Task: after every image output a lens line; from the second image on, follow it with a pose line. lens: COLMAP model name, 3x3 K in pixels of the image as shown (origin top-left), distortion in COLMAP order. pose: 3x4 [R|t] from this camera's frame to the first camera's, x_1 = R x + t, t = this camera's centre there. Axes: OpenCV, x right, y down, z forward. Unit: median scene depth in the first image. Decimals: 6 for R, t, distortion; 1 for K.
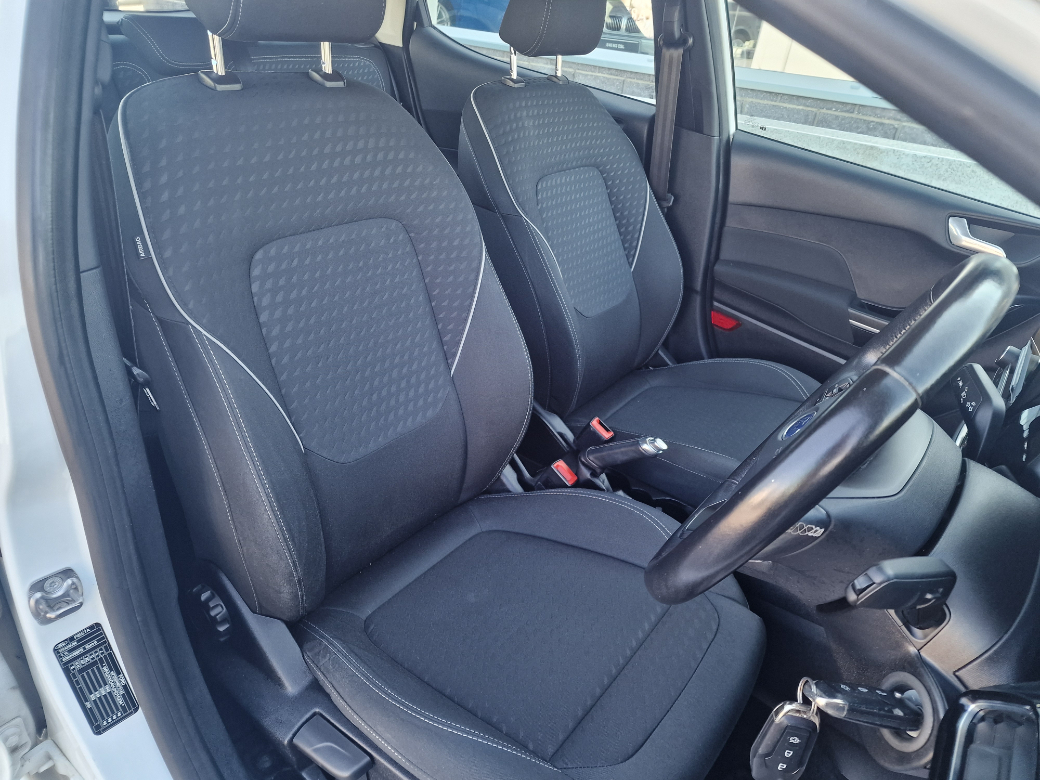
lens RADIAL K [[686.4, 0, 517.3], [0, 686.4, 406.1], [0, 0, 1]] dist [0.058866, -0.078585]
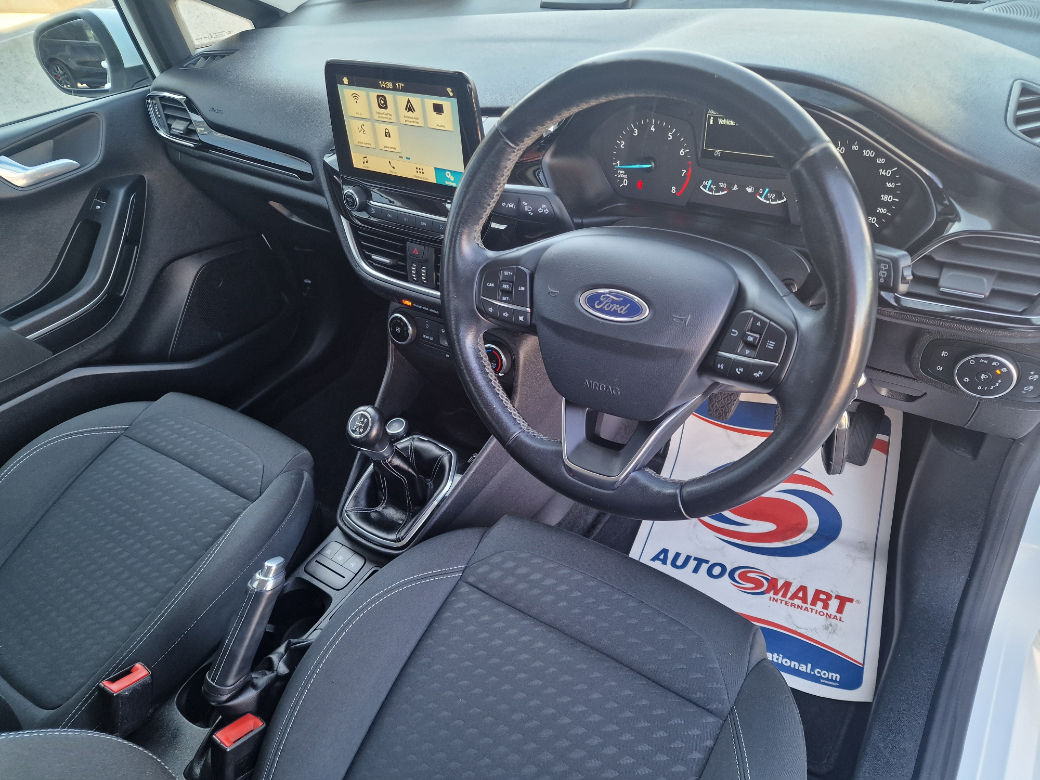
lens RADIAL K [[686.4, 0, 517.3], [0, 686.4, 406.1], [0, 0, 1]] dist [0.058866, -0.078585]
pose [[-0.083265, -0.716333, 0.692772, -0.152747], [0.598846, 0.519695, 0.609345, -0.250692], [-0.796524, 0.465601, 0.385701, 0.361315]]
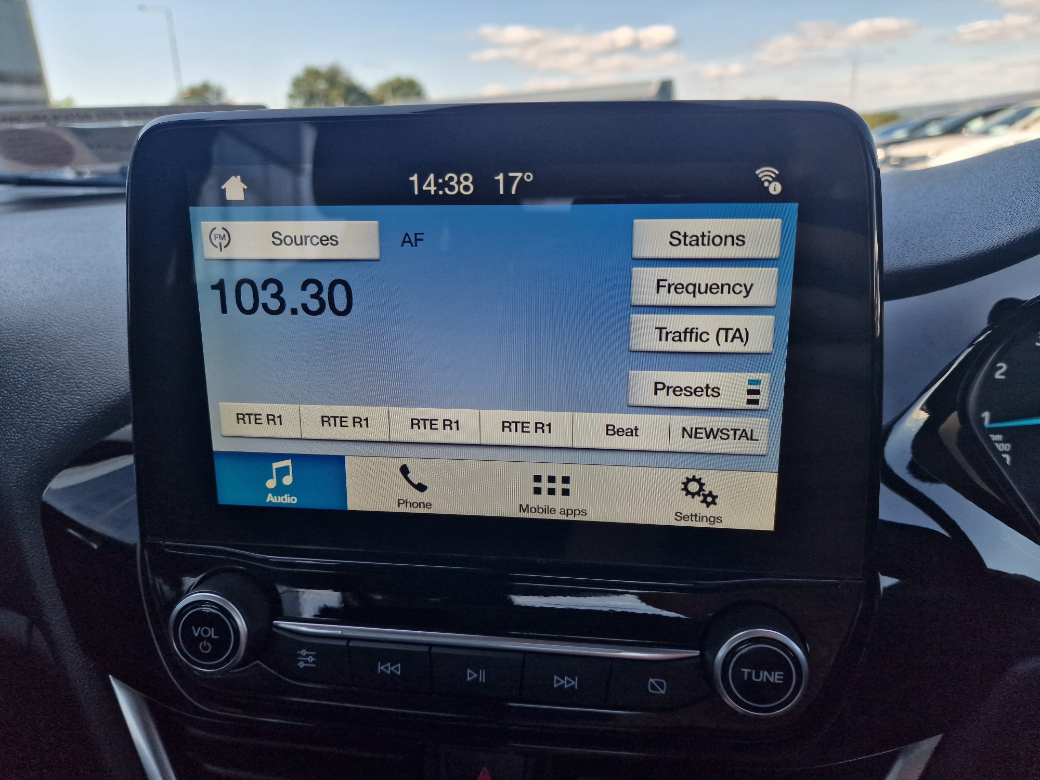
lens RADIAL K [[712.3, 0, 530.9], [0, 712.3, 391.4], [0, 0, 1]] dist [0.003184, -0.003529]
pose [[-0.509192, -0.334036, 0.793185, 0.291194], [0.418093, 0.709554, 0.567214, -0.153261], [-0.752278, 0.620446, -0.221641, 0.588569]]
